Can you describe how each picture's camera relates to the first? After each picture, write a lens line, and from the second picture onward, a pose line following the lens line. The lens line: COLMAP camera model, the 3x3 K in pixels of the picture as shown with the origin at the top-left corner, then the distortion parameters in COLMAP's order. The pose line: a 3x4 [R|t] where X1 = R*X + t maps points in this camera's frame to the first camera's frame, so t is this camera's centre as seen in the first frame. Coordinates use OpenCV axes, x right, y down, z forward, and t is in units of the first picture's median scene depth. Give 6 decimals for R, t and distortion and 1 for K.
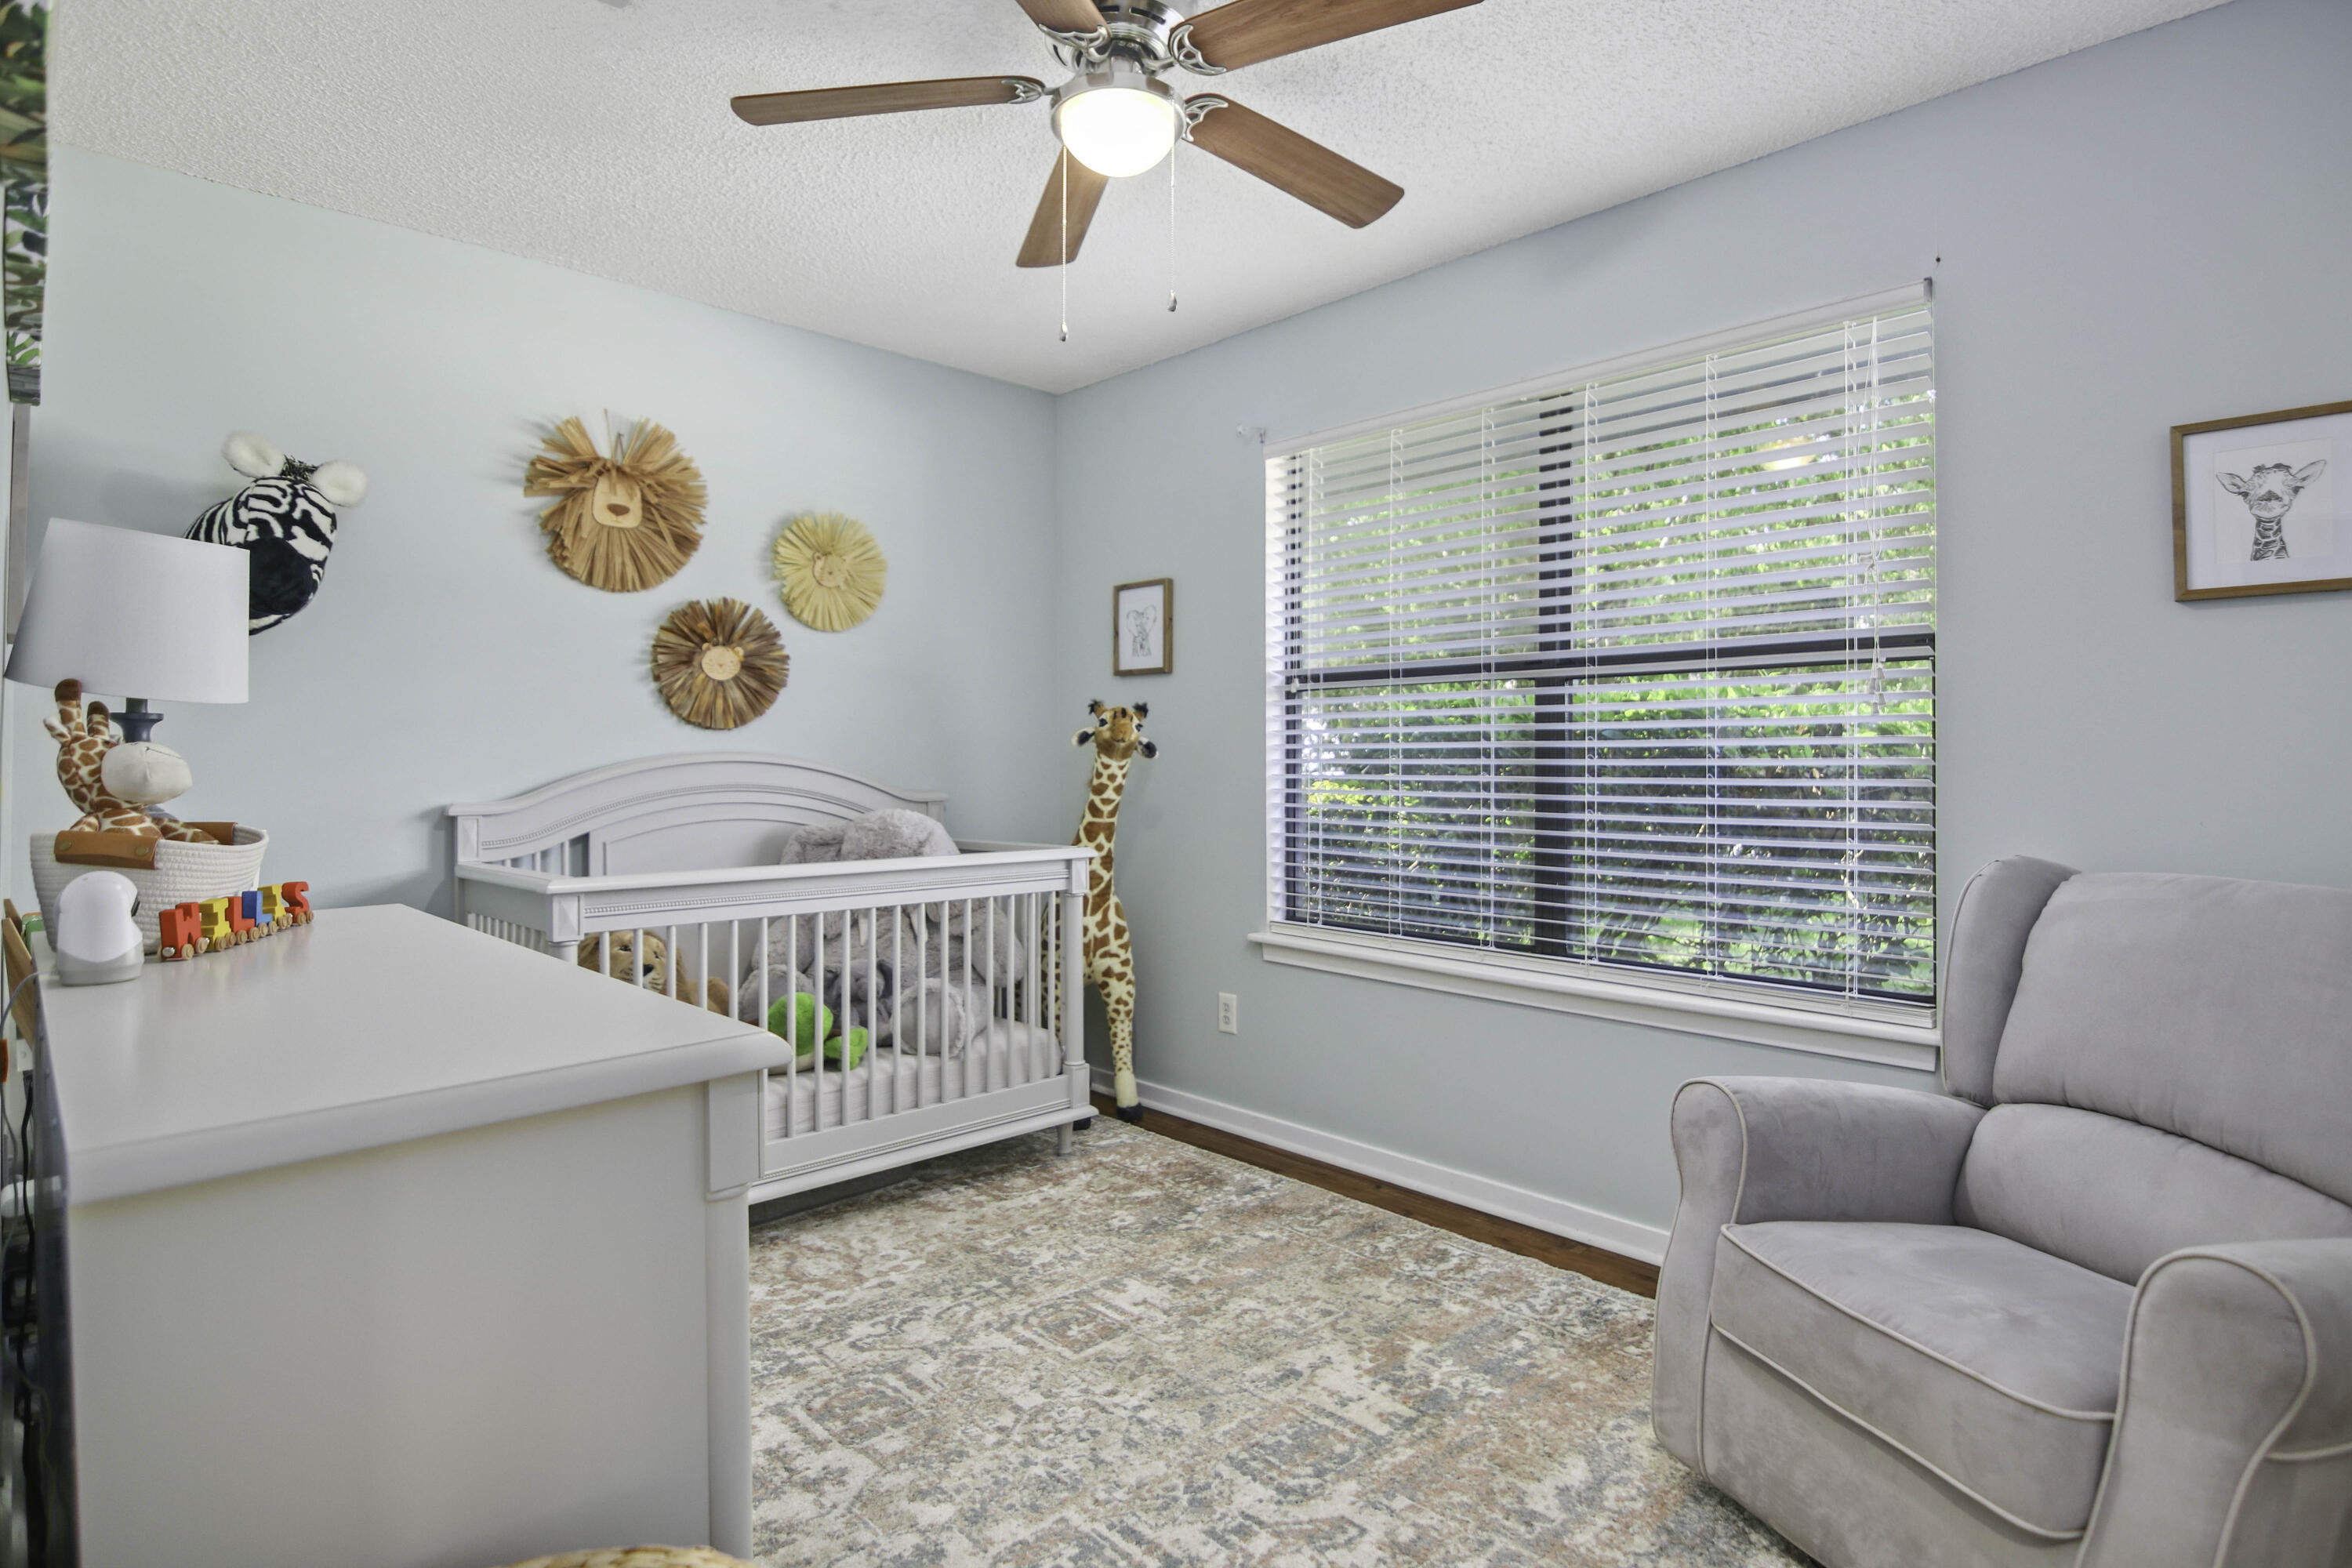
lens RADIAL K [[1243.6, 0, 1165.6], [0, 1243.6, 746.5], [0, 0, 1]] dist [-0.003224, -0.011016]
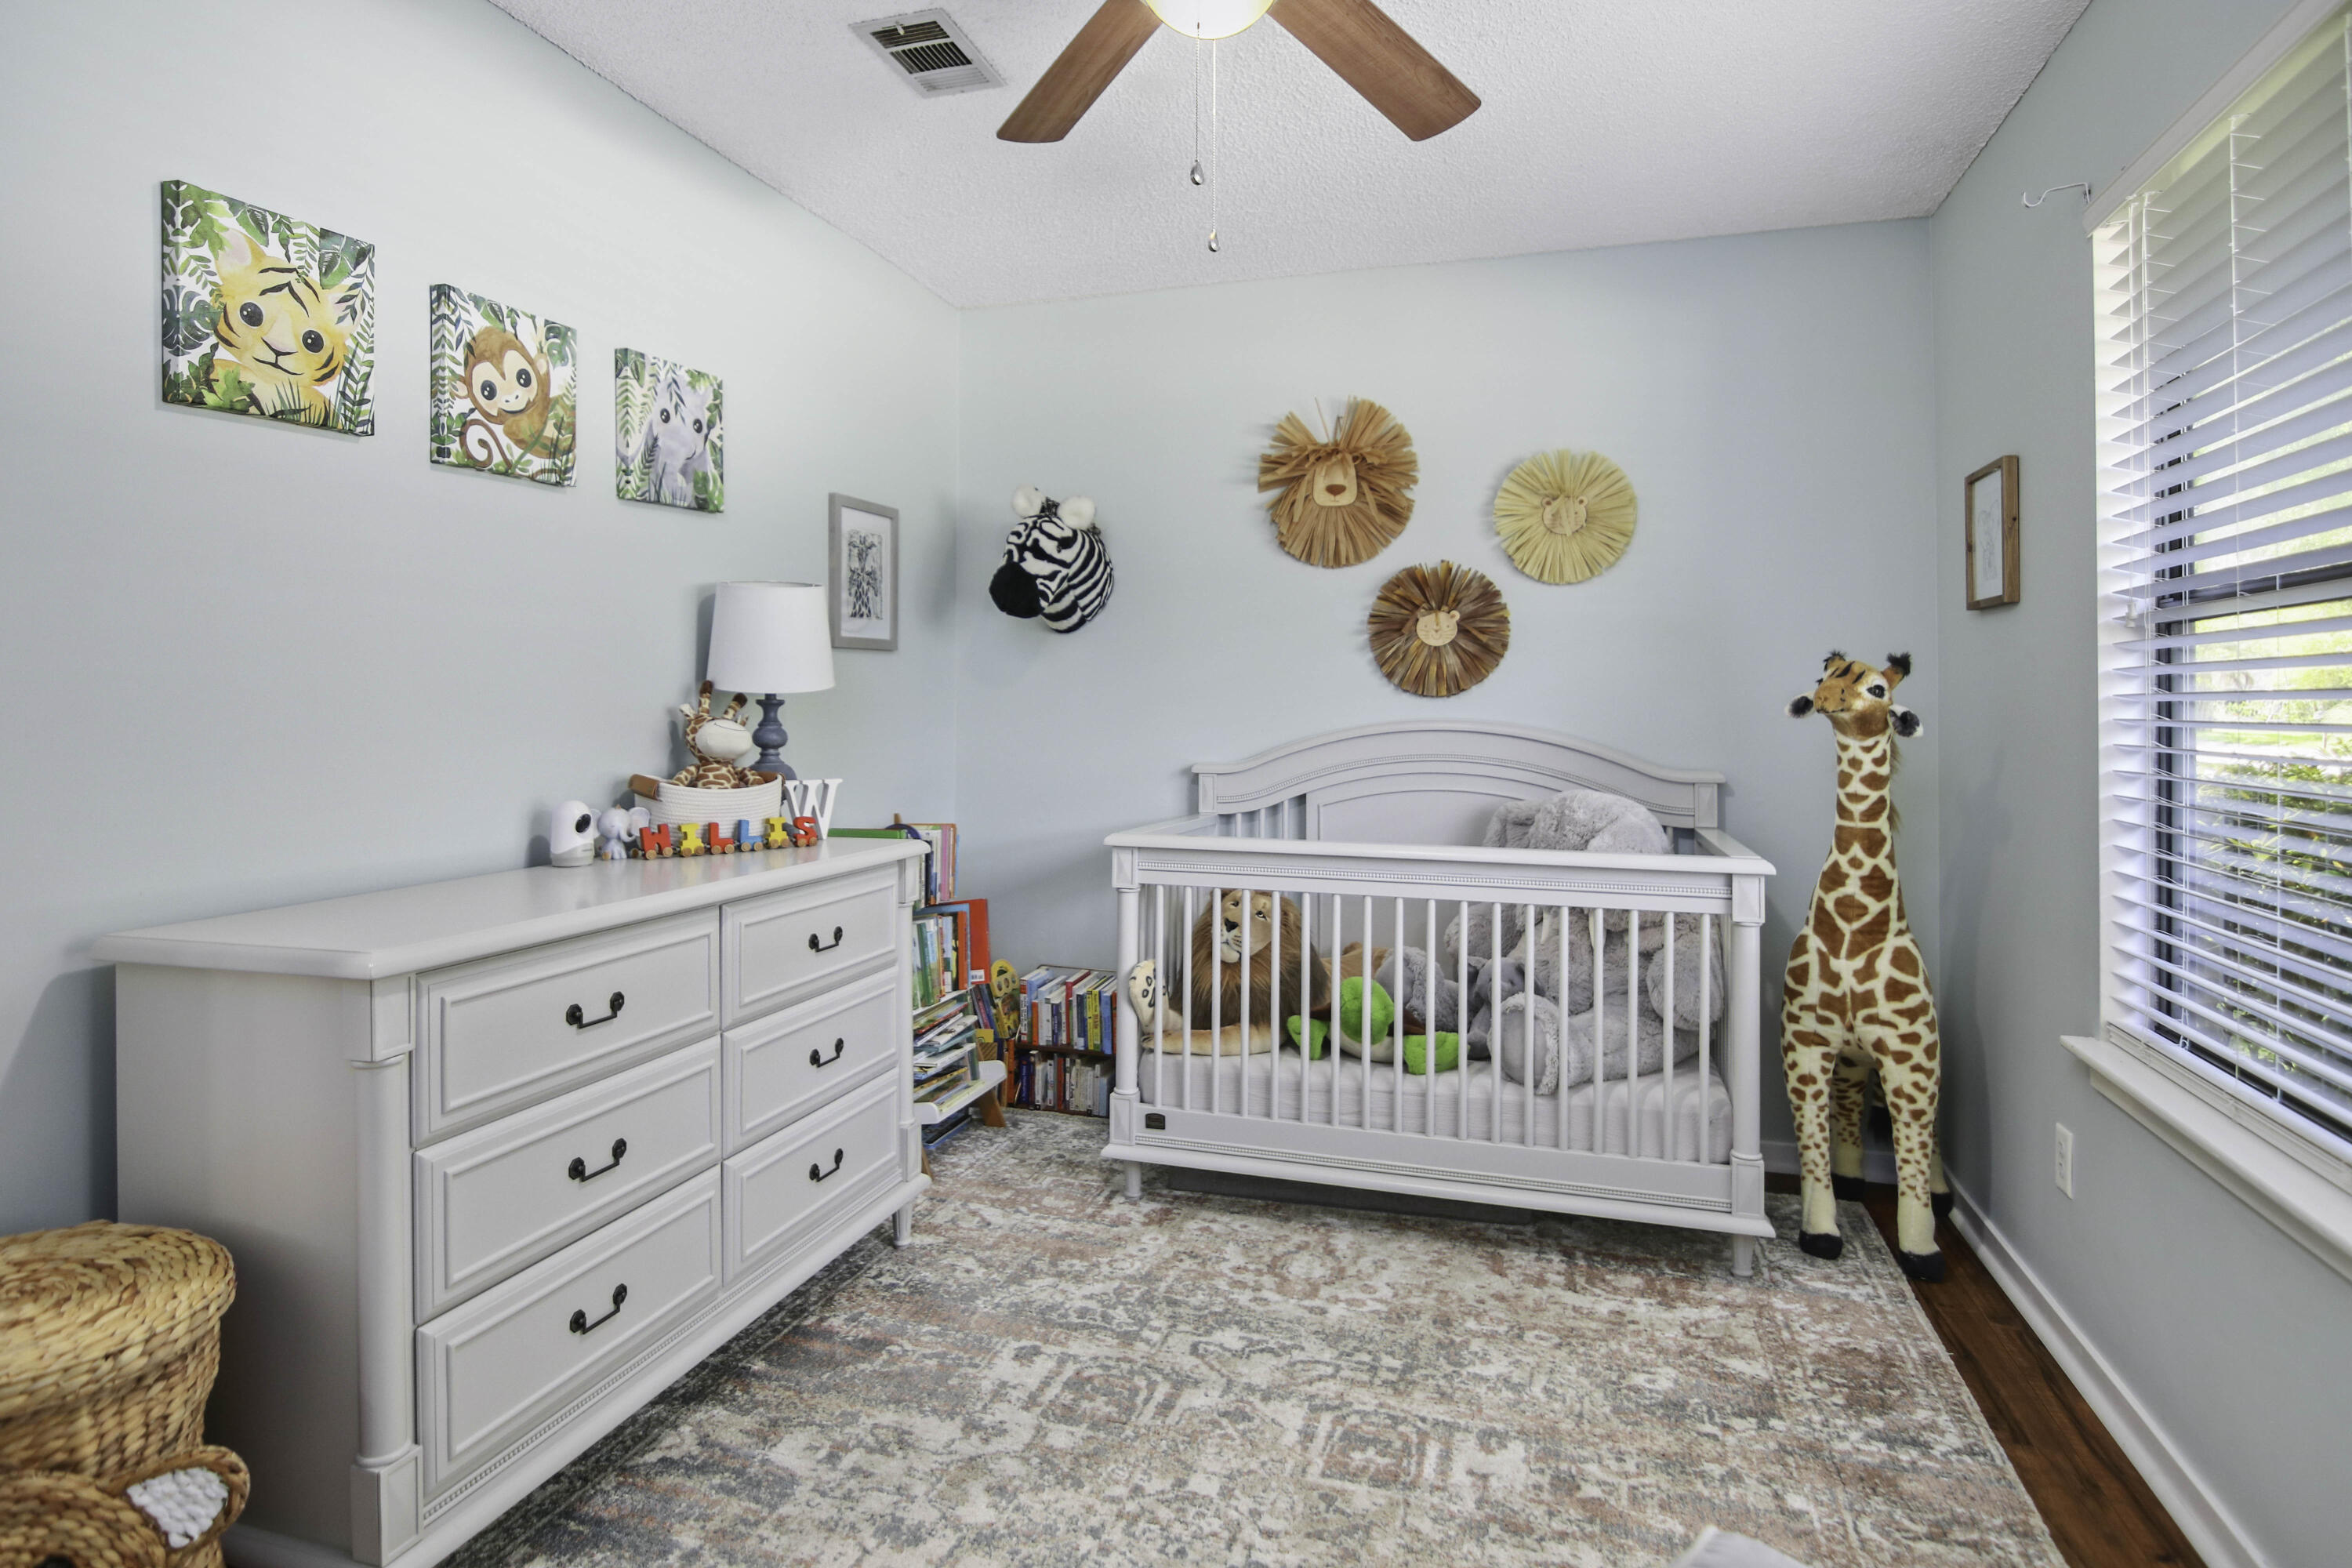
lens RADIAL K [[1254.2, 0, 1170.1], [0, 1254.2, 690.5], [0, 0, 1]] dist [-0.000588, -0.012024]
pose [[0.479432, -0.007524, -0.877547, 0.439574], [0.004054, 0.999972, -0.006359, -0.014459], [0.877570, -0.000509, 0.479449, 0.380549]]
